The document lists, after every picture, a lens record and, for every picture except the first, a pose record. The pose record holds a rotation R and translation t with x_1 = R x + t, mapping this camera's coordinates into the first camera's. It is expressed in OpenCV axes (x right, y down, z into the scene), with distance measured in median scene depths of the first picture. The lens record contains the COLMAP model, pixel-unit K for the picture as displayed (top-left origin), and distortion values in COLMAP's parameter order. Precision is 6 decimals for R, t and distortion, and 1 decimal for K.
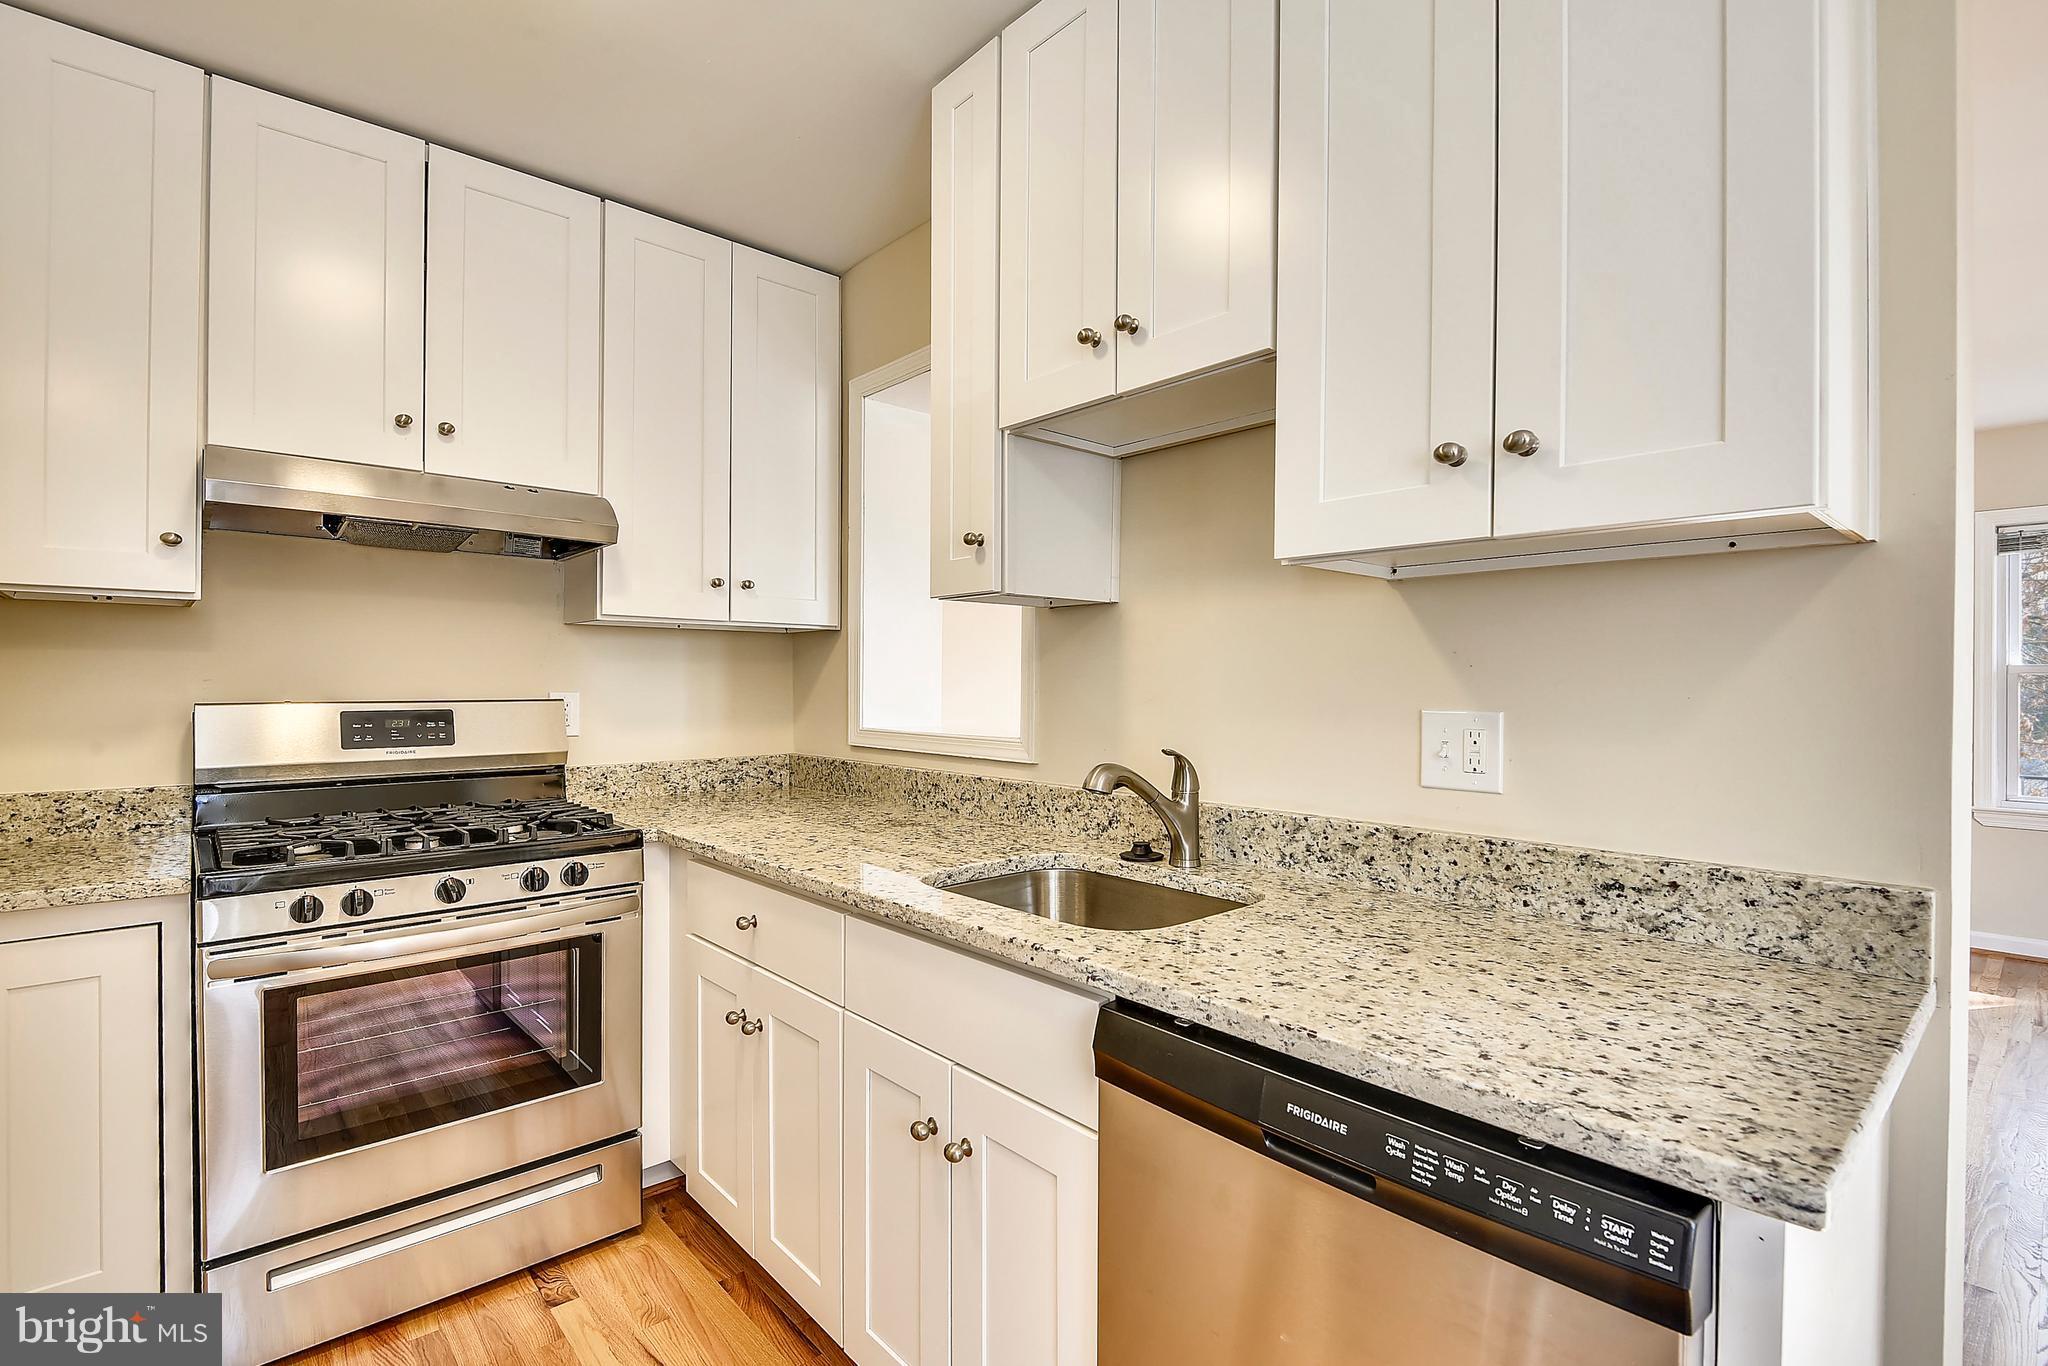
lens RADIAL K [[936.3, 0, 1033.3], [0, 936.3, 688.3], [0, 0, 1]] dist [0.022886, -0.020630]
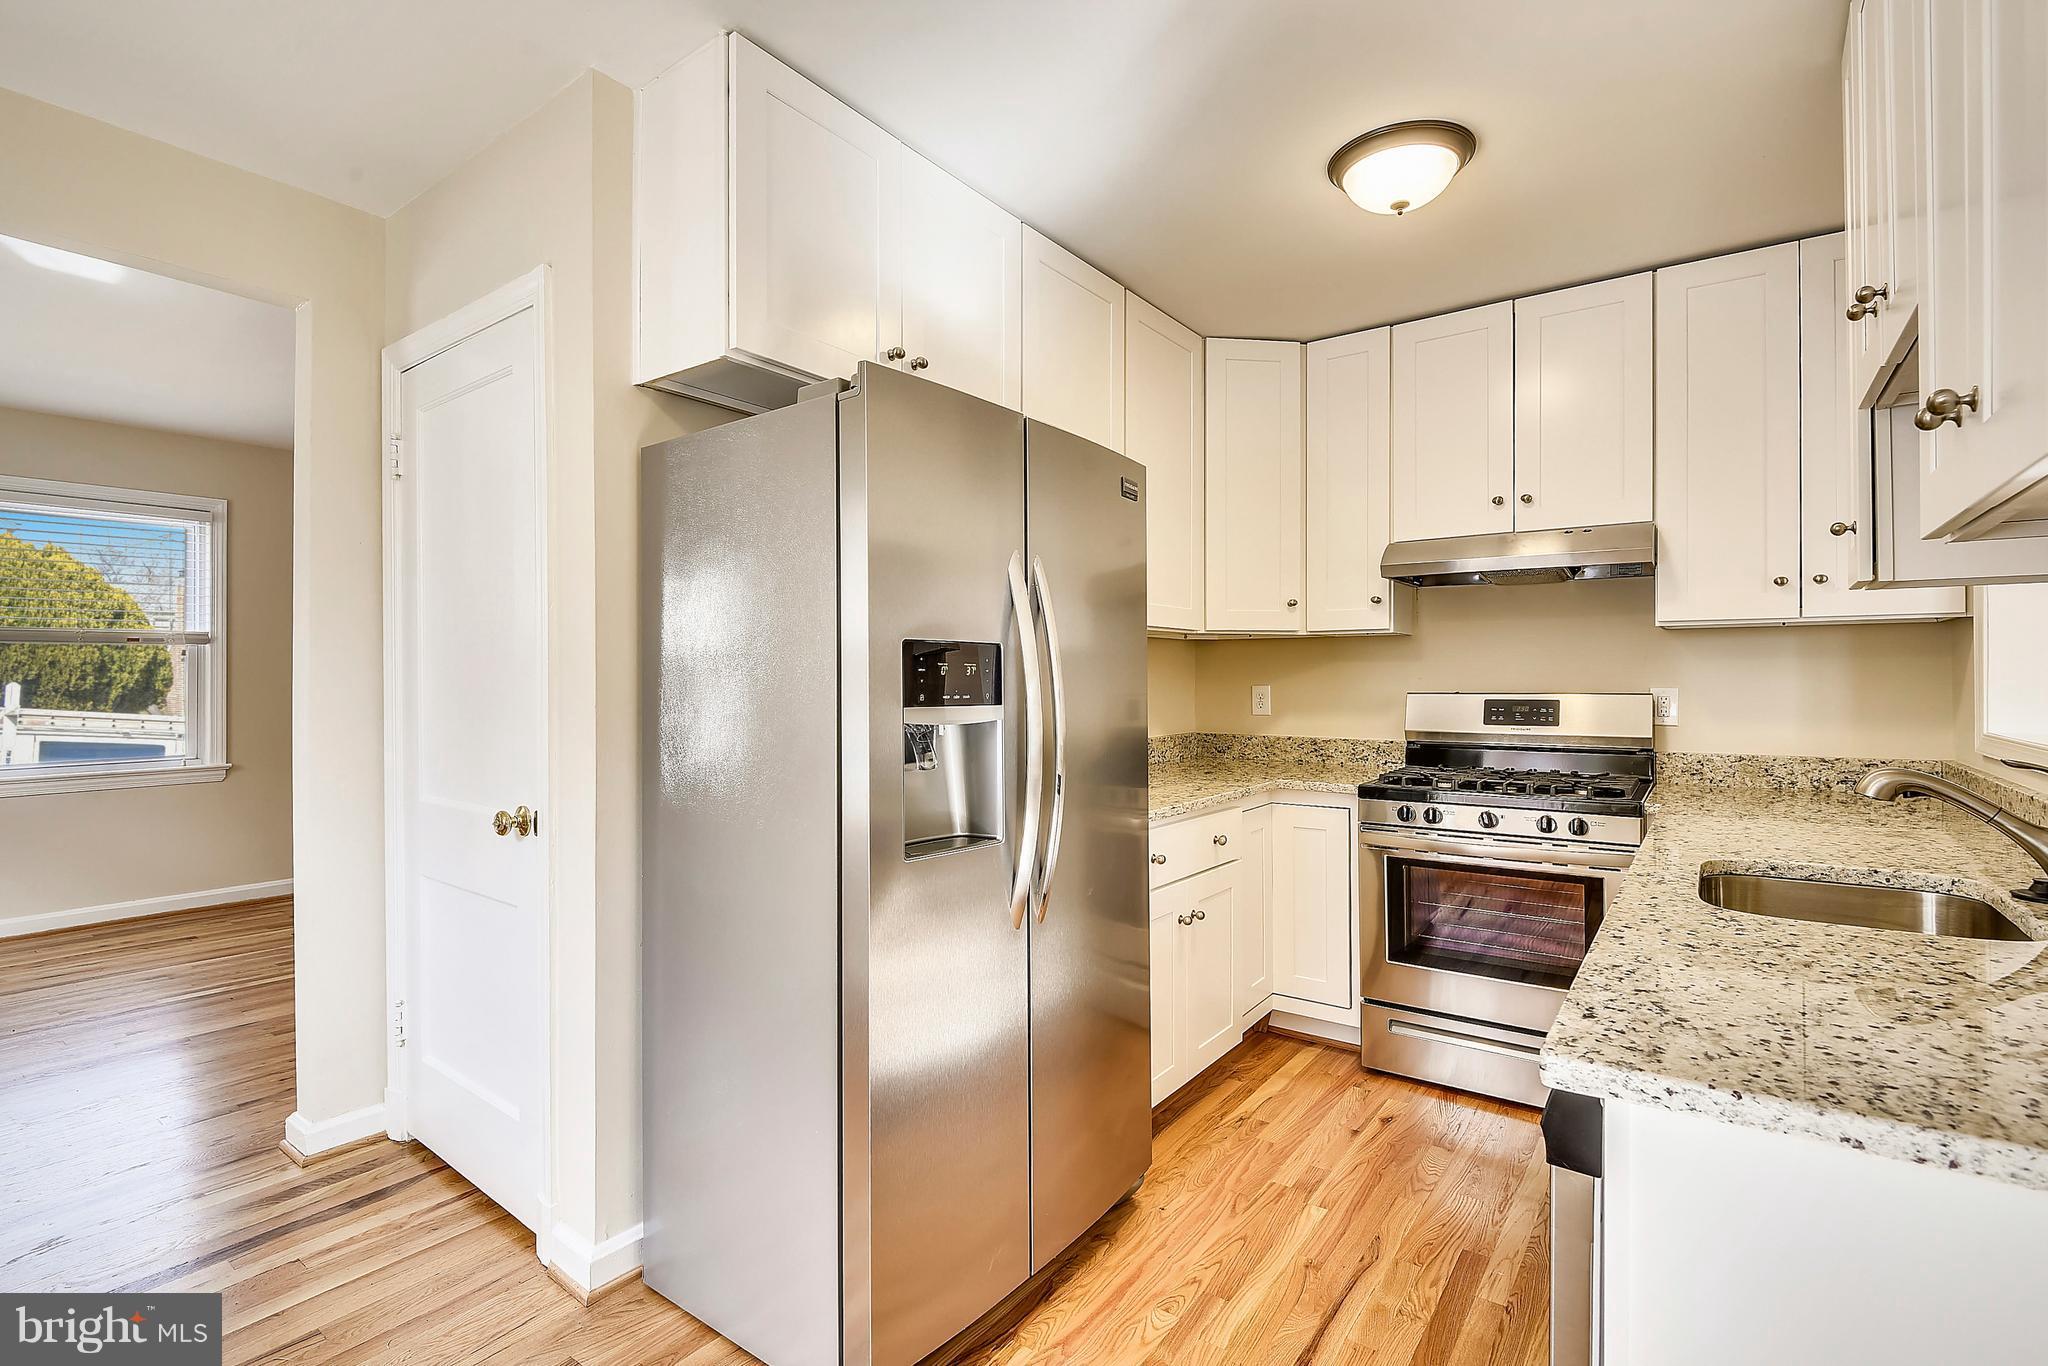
lens RADIAL K [[949.2, 0, 1024.0], [0, 949.2, 683.0], [0, 0, 1]] dist [-0.035076, -0.000246]
pose [[0.189694, 0.000704, -0.981843, 0.620614], [-0.003603, 0.999994, 0.000021, 0.001535], [0.981837, 0.003534, 0.189695, 0.002828]]
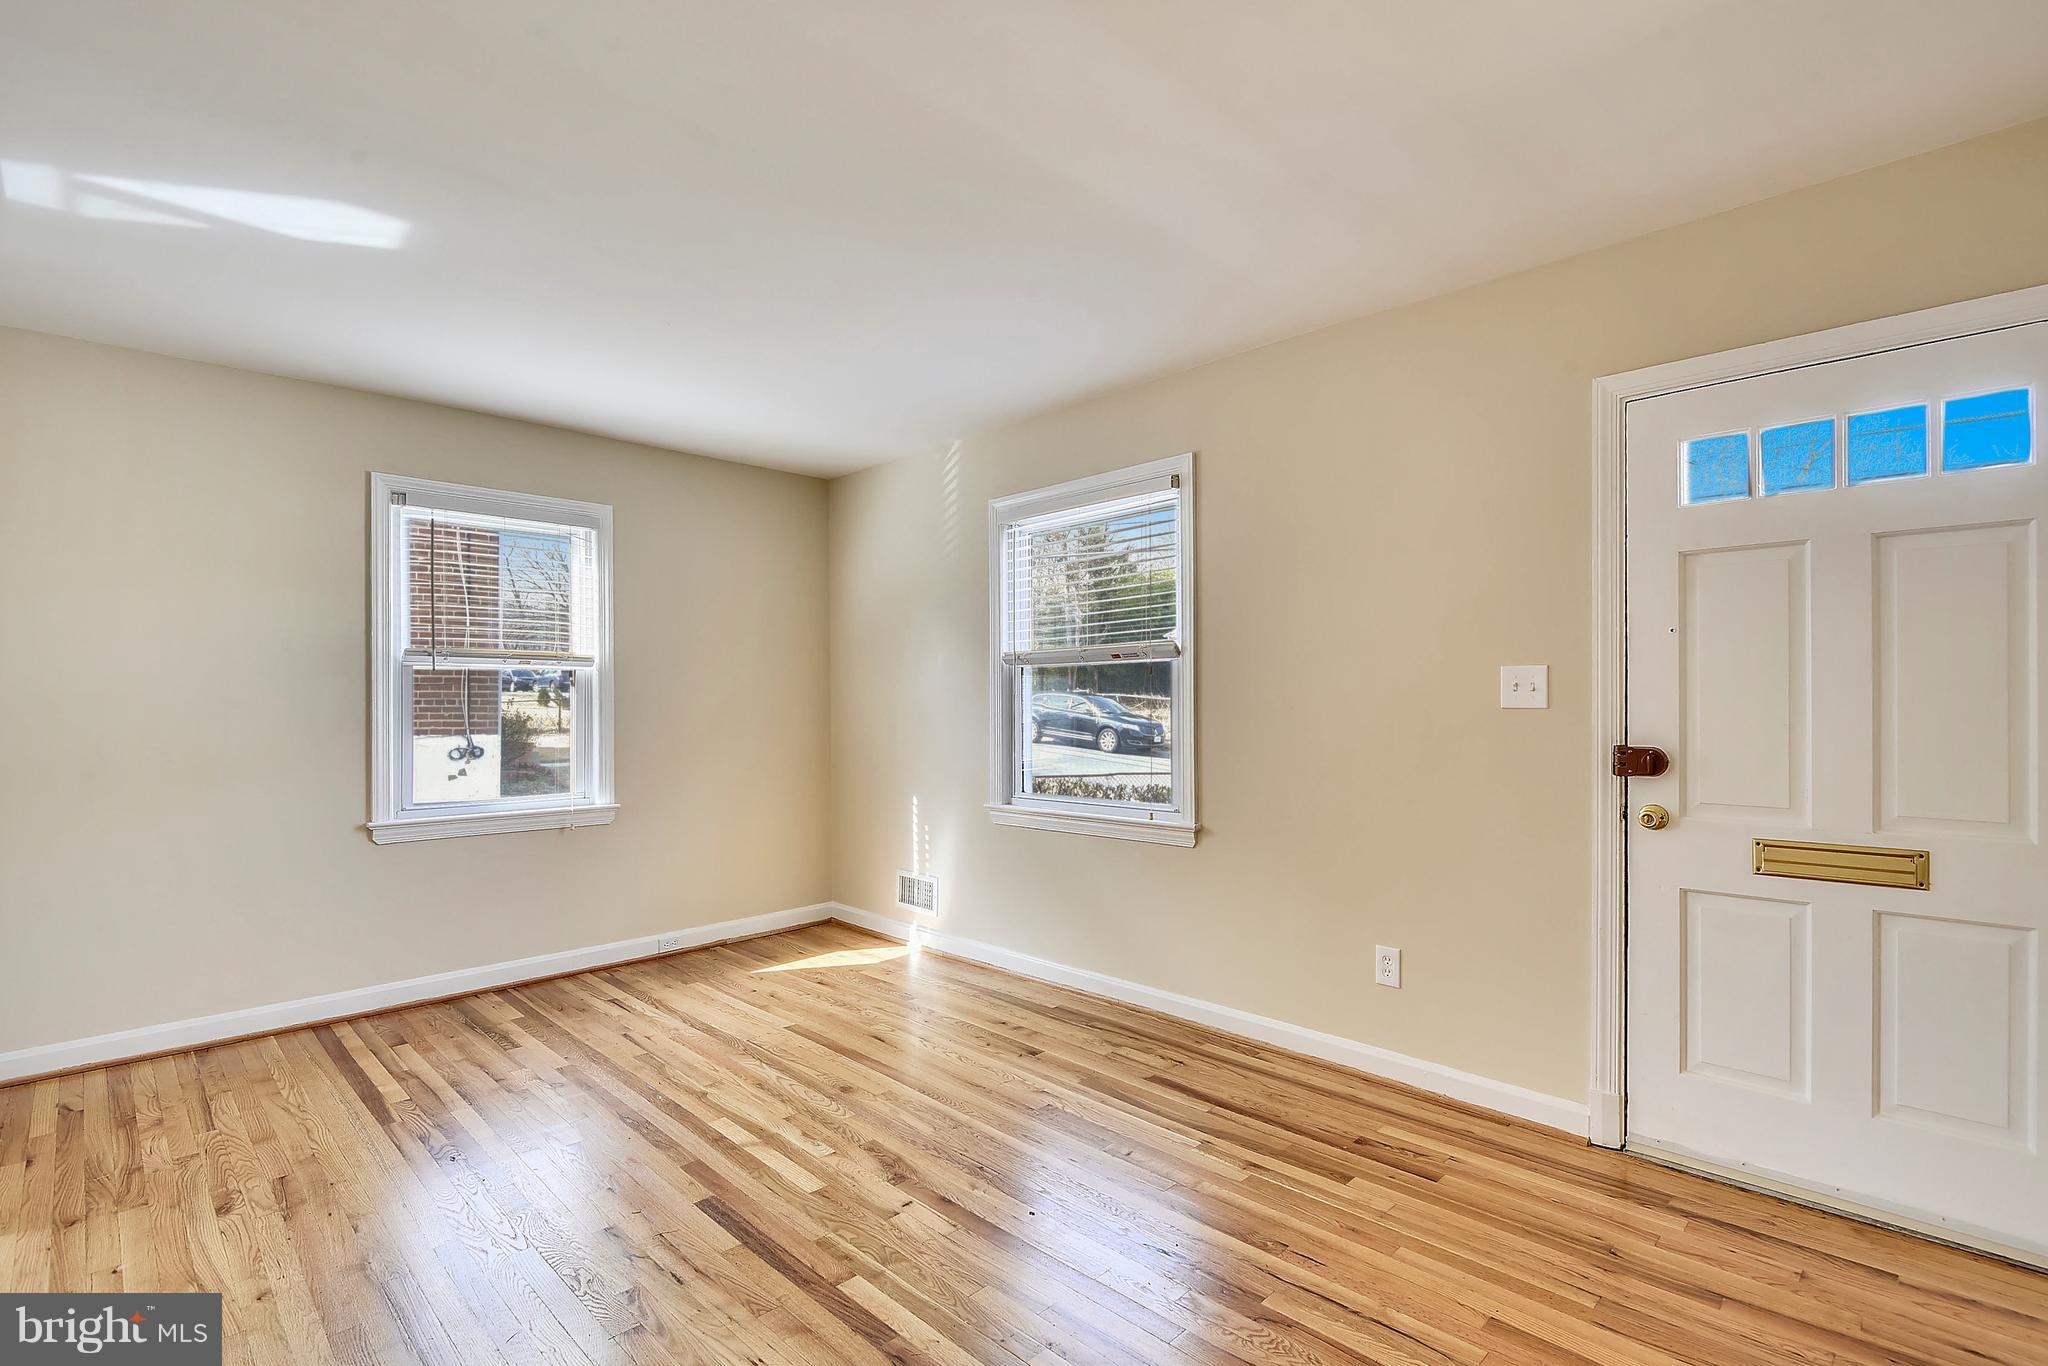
lens RADIAL K [[935.4, 0, 1031.5], [0, 935.4, 703.5], [0, 0, 1]] dist [0.011986, -0.001279]
pose [[-0.997902, -0.005074, -0.064541, -2.425734], [-0.005575, 0.999956, 0.007573, -0.019813], [0.064499, 0.007917, -0.997886, 0.159411]]
